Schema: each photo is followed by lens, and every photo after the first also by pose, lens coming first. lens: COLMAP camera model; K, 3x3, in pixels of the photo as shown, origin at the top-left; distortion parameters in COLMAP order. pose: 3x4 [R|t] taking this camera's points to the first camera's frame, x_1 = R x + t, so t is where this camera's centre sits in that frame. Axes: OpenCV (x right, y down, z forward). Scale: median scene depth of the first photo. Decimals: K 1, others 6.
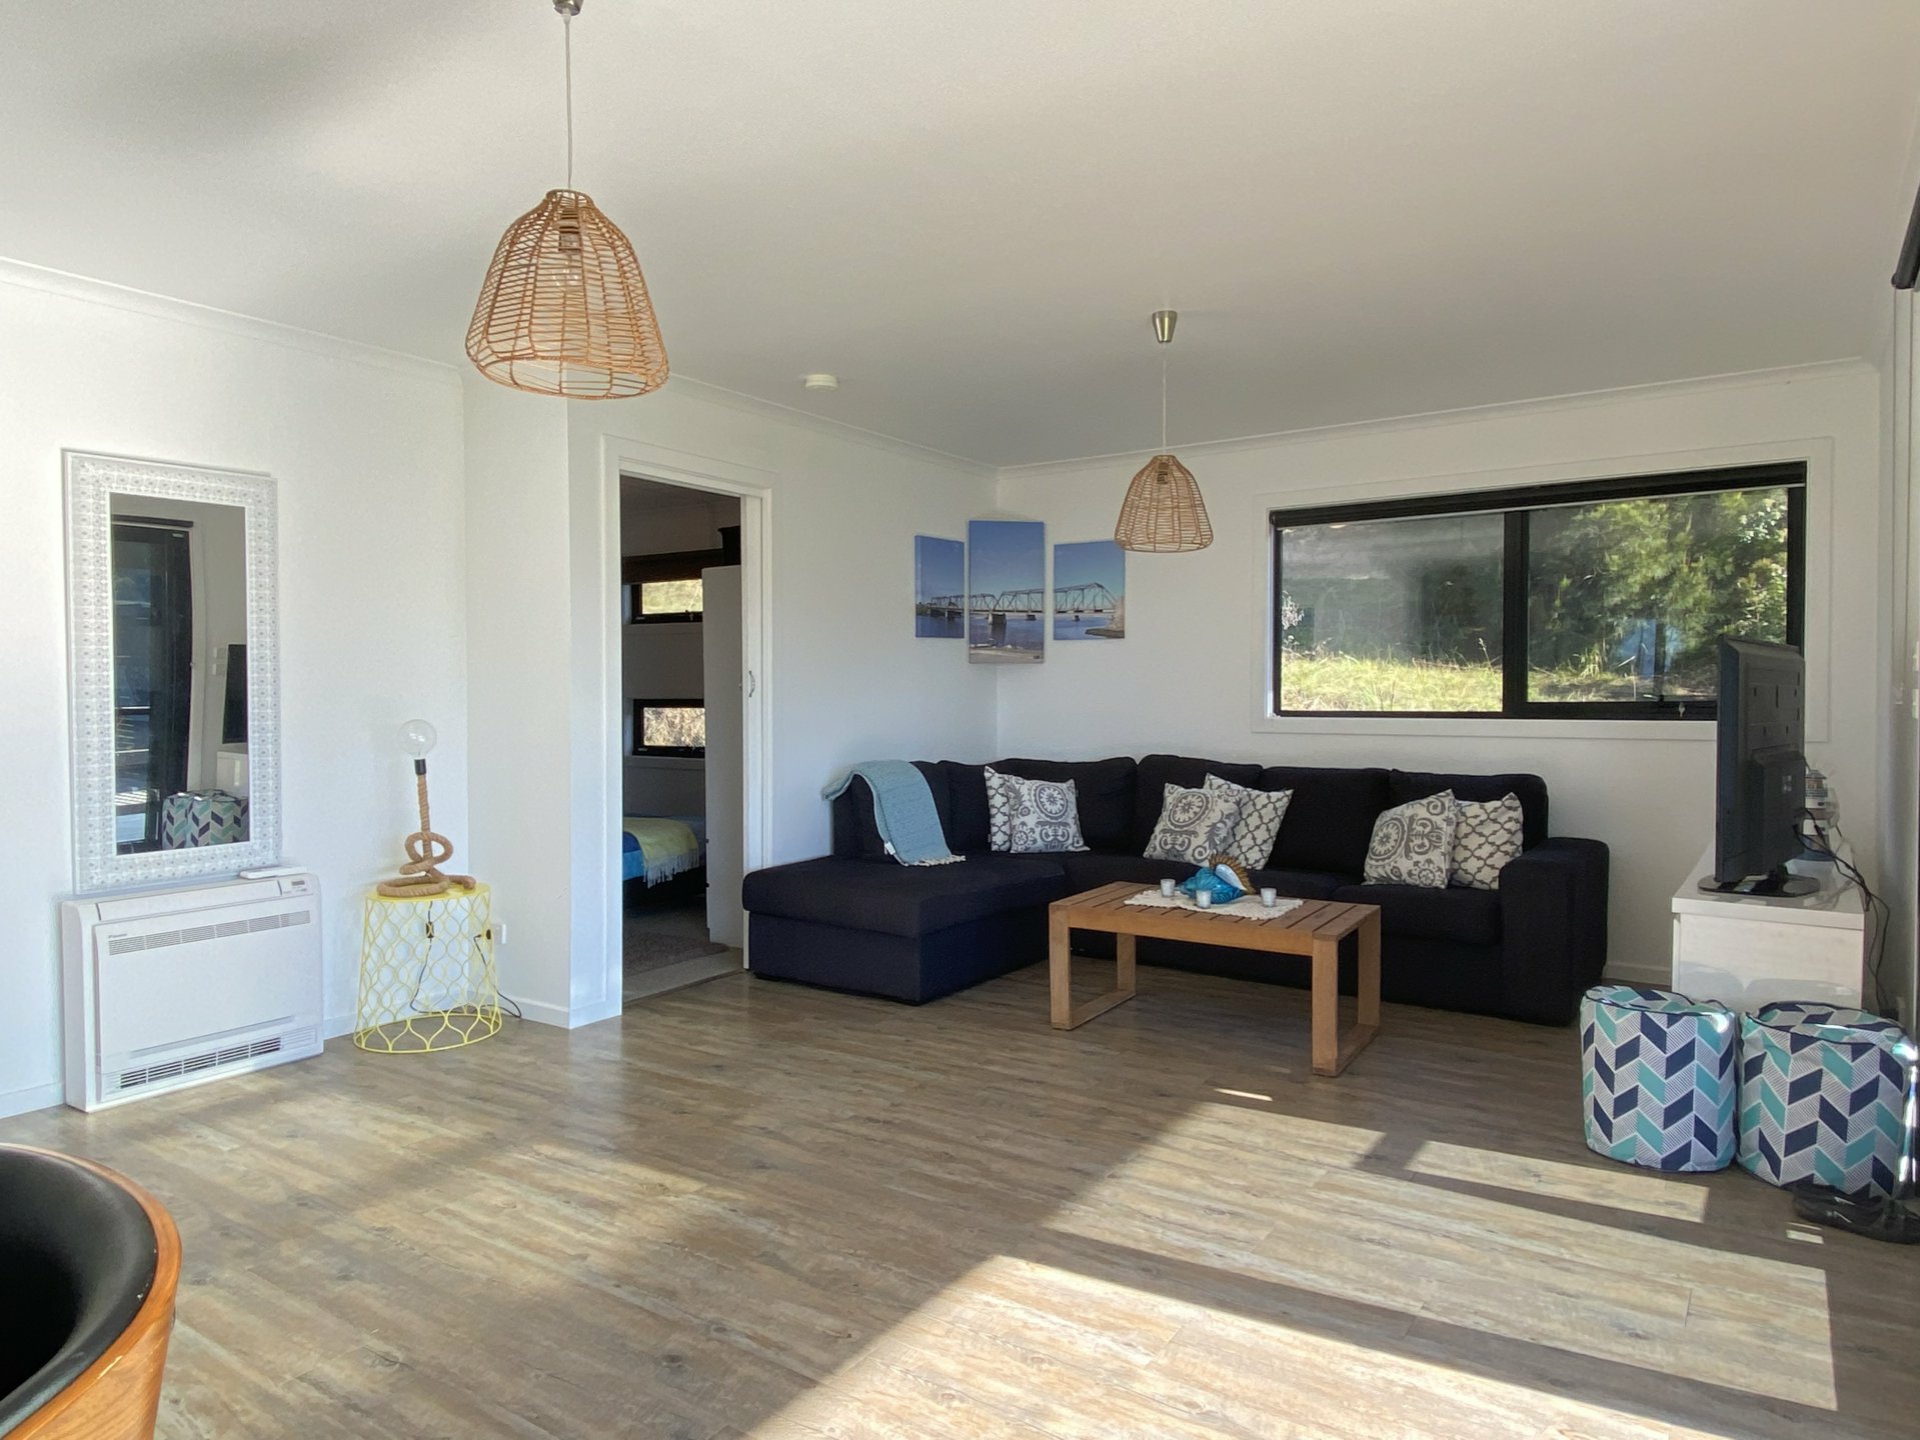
lens RADIAL K [[1215.5, 0, 955.0], [0, 1215.5, 719.8], [0, 0, 1]] dist [0.054041, -0.021167]
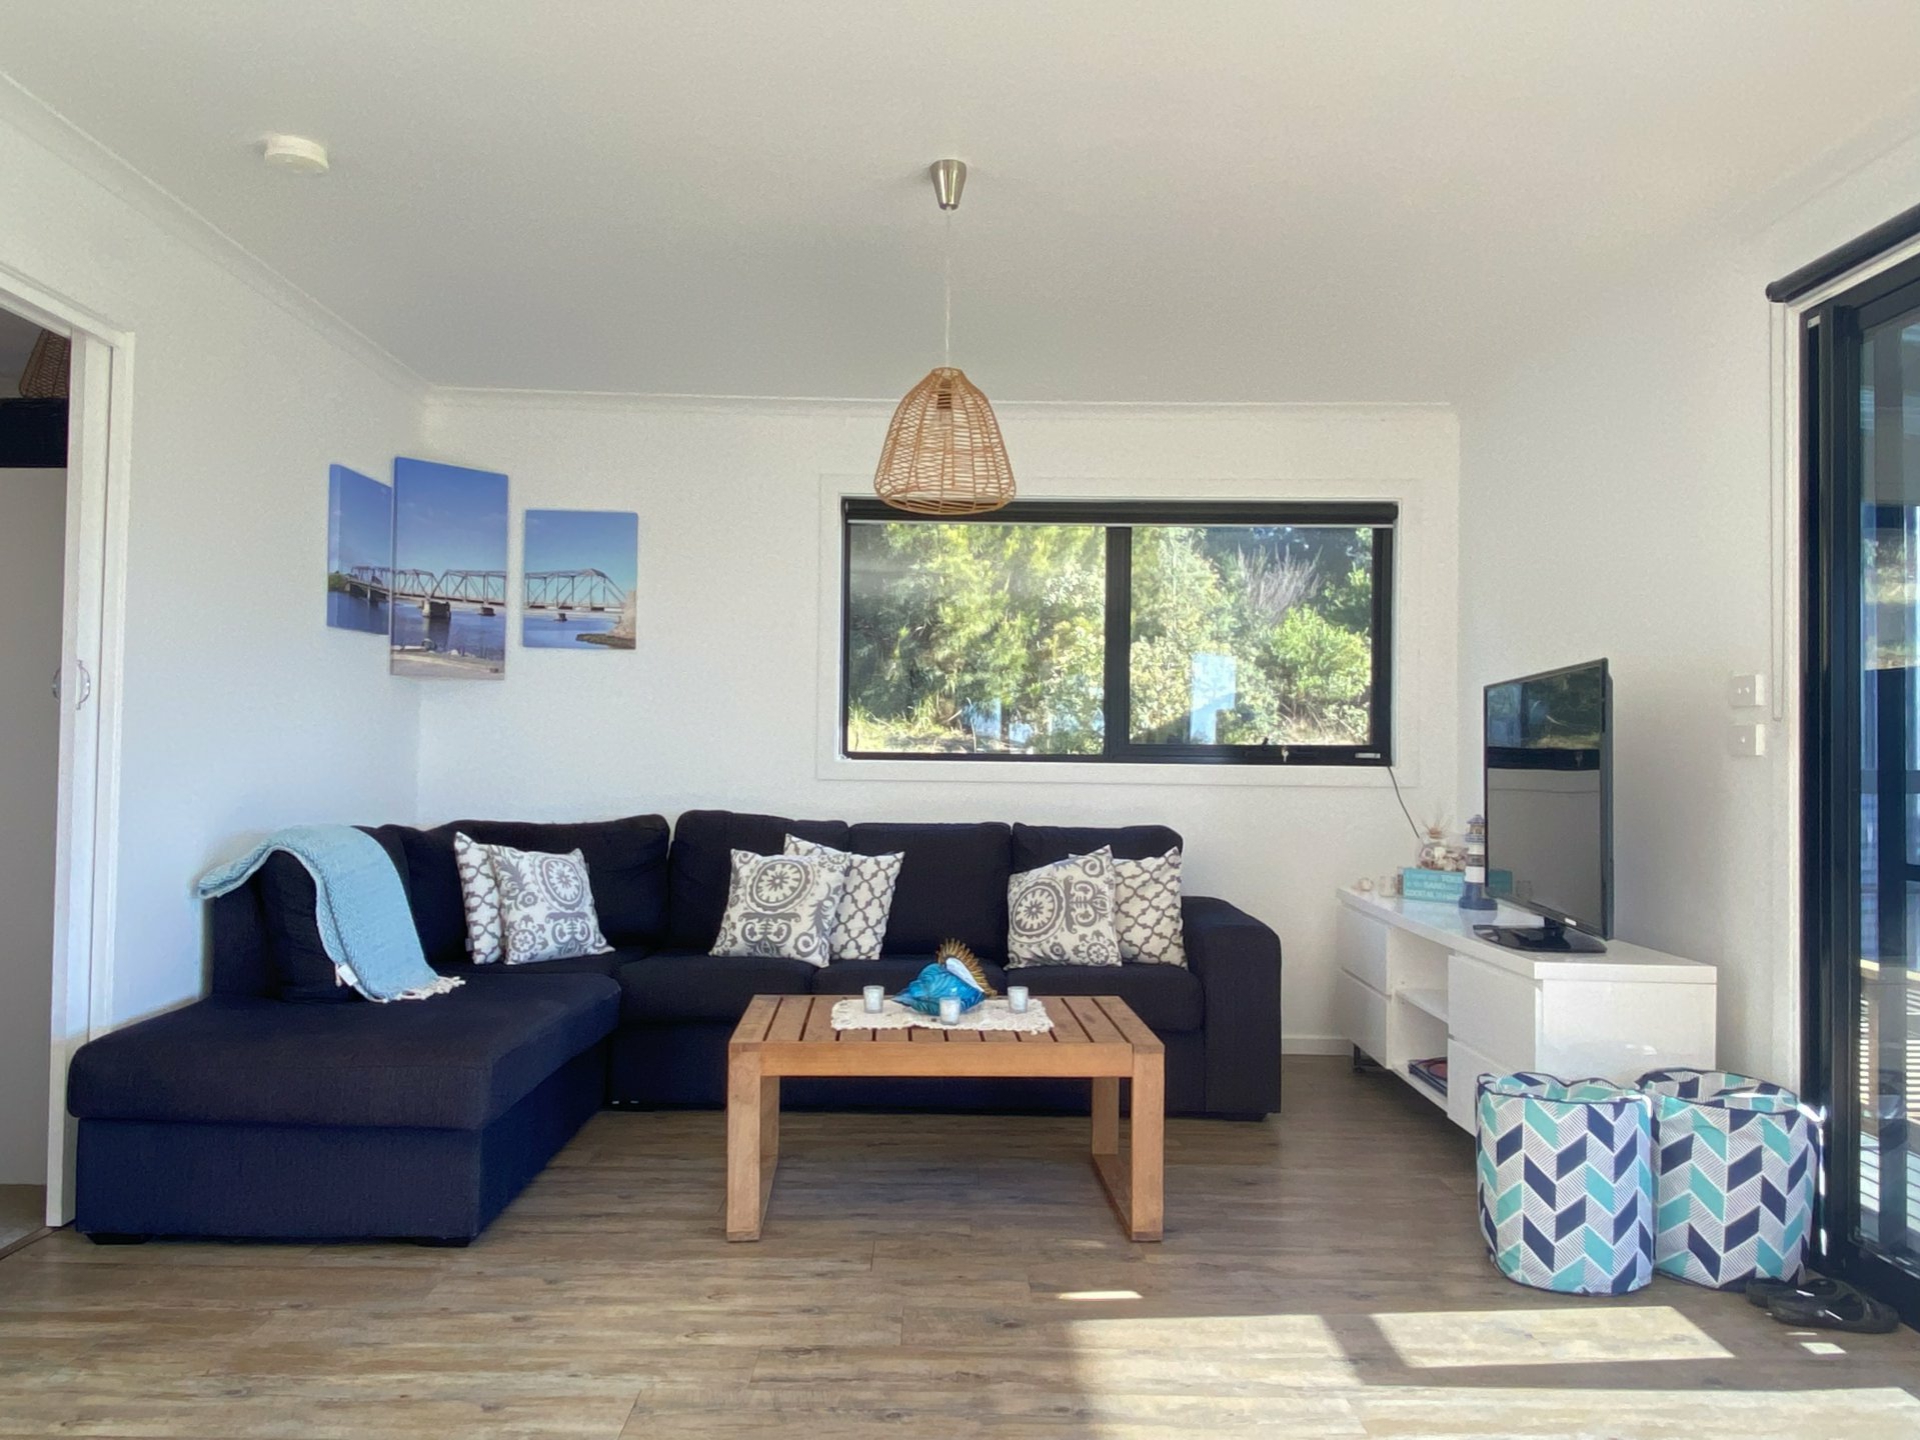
lens RADIAL K [[1360.8, 0, 972.0], [0, 1360.8, 712.9], [0, 0, 1]] dist [0.076239, -0.058453]
pose [[0.819469, 0.029516, 0.572362, -0.205828], [-0.001694, 0.998793, -0.049082, 0.012552], [-0.573121, 0.039252, 0.818530, 0.295101]]
